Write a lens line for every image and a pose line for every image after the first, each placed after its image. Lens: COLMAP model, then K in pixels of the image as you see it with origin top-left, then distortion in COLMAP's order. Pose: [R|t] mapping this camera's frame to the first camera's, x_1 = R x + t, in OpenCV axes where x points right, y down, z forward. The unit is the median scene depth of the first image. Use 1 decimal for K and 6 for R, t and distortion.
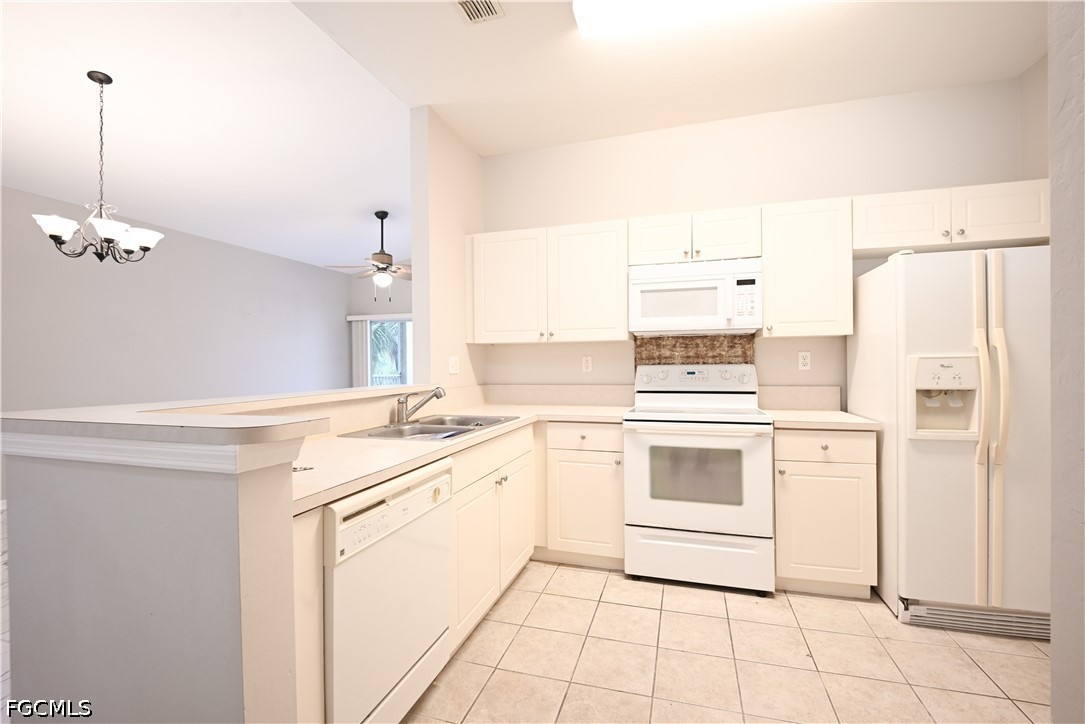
lens RADIAL K [[452.1, 0, 542.4], [0, 452.1, 363.3], [0, 0, 1]] dist [-0.006003, -0.003047]
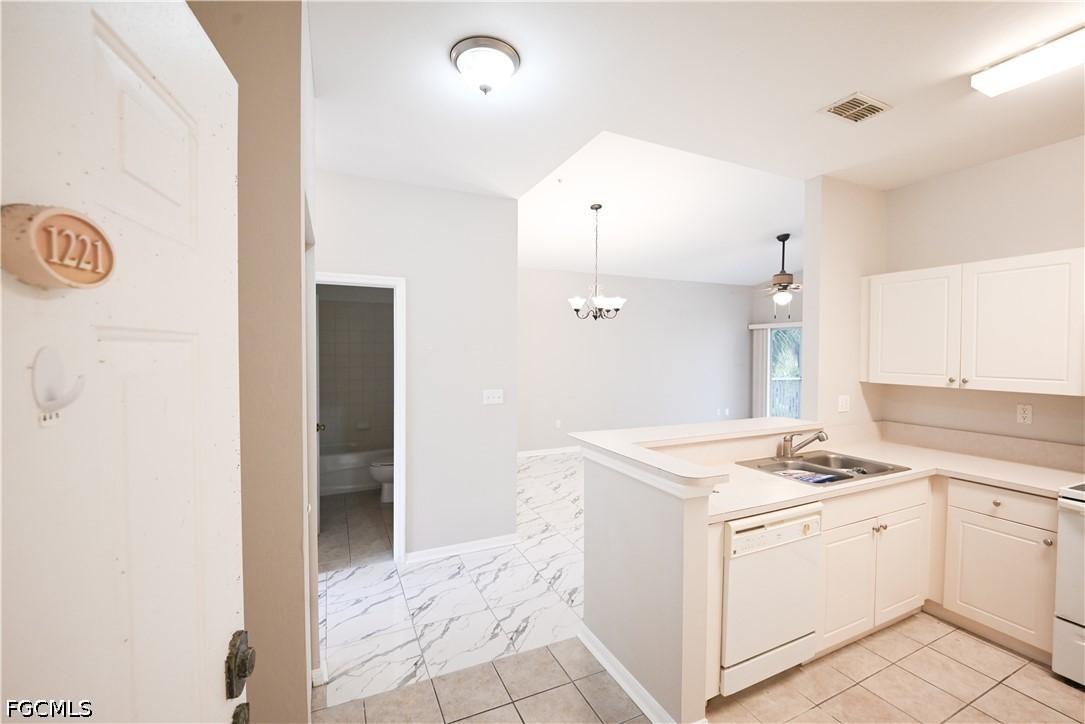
lens RADIAL K [[452.1, 0, 556.6], [0, 452.1, 364.2], [0, 0, 1]] dist [-0.006003, -0.003047]
pose [[0.687794, 0.031946, -0.725202, 0.114393], [-0.009293, 0.999337, 0.035209, -0.129385], [0.725846, -0.017477, 0.687635, -0.241104]]
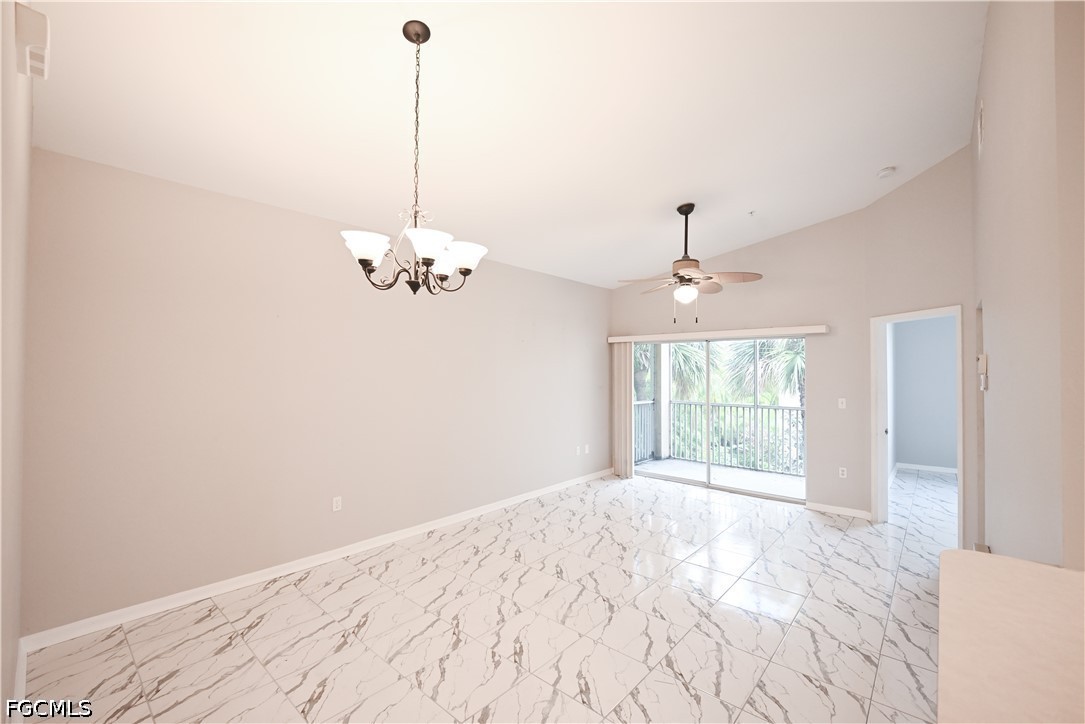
lens RADIAL K [[452.1, 0, 548.2], [0, 452.1, 367.6], [0, 0, 1]] dist [-0.006003, -0.003047]
pose [[0.911366, 0.011427, -0.411438, -0.520461], [-0.015370, 0.999862, -0.006276, -0.114257], [0.411309, 0.012044, 0.911416, 0.459600]]
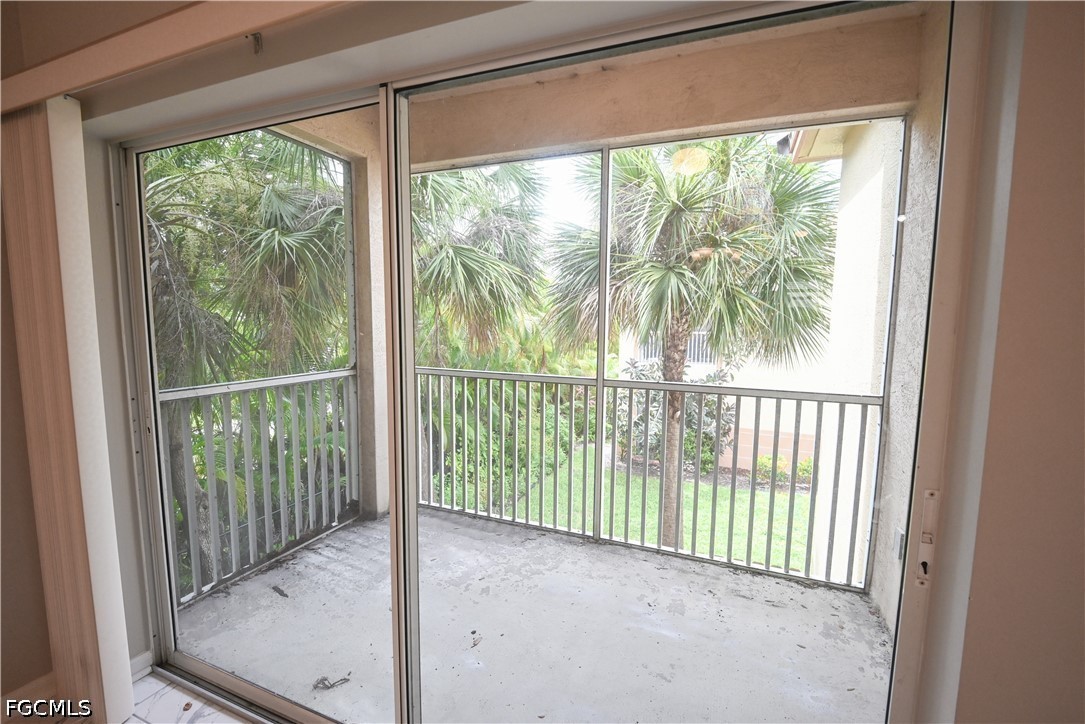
lens RADIAL K [[452.1, 0, 558.4], [0, 452.1, 361.4], [0, 0, 1]] dist [-0.006003, -0.003047]
pose [[0.997524, 0.029751, -0.063724, -0.528420], [-0.023804, 0.995462, 0.092131, -0.057032], [0.066176, -0.090386, 0.993706, 2.400366]]
